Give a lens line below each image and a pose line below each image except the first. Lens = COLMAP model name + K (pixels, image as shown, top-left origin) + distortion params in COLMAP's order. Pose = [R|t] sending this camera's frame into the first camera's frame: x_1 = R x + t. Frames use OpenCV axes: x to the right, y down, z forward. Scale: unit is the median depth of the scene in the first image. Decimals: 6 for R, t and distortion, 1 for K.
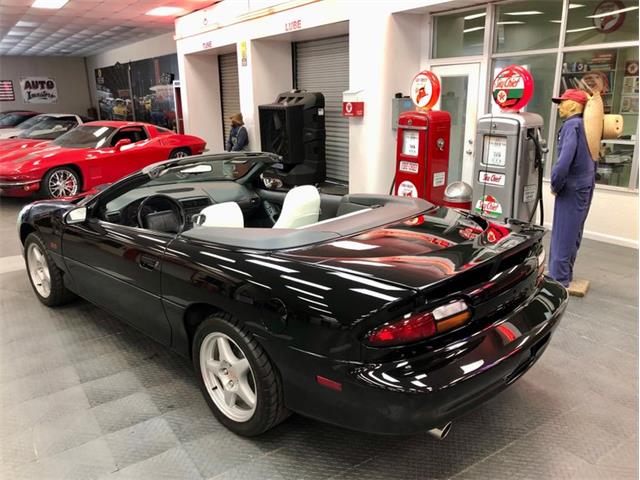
lens RADIAL K [[526.9, 0, 319.8], [0, 526.9, 229.8], [0, 0, 1]] dist [0.014295, -0.003681]
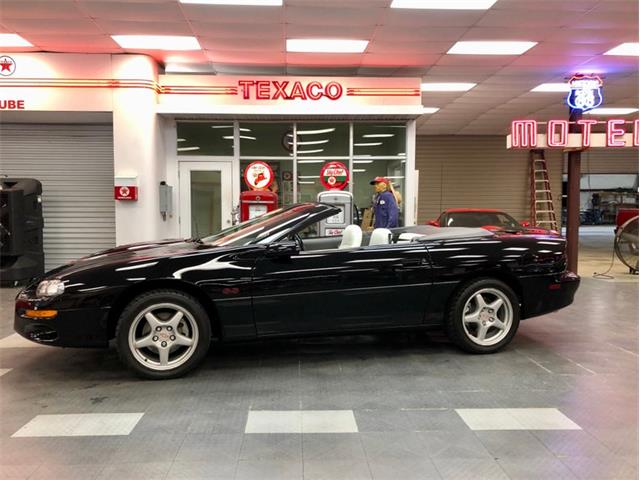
lens RADIAL K [[526.9, 0, 307.2], [0, 526.9, 242.8], [0, 0, 1]] dist [0.014295, -0.003681]
pose [[0.536750, -0.031914, 0.843138, -0.854903], [0.199625, 0.975717, -0.090150, 0.044281], [-0.819786, 0.216699, 0.530086, 0.235106]]
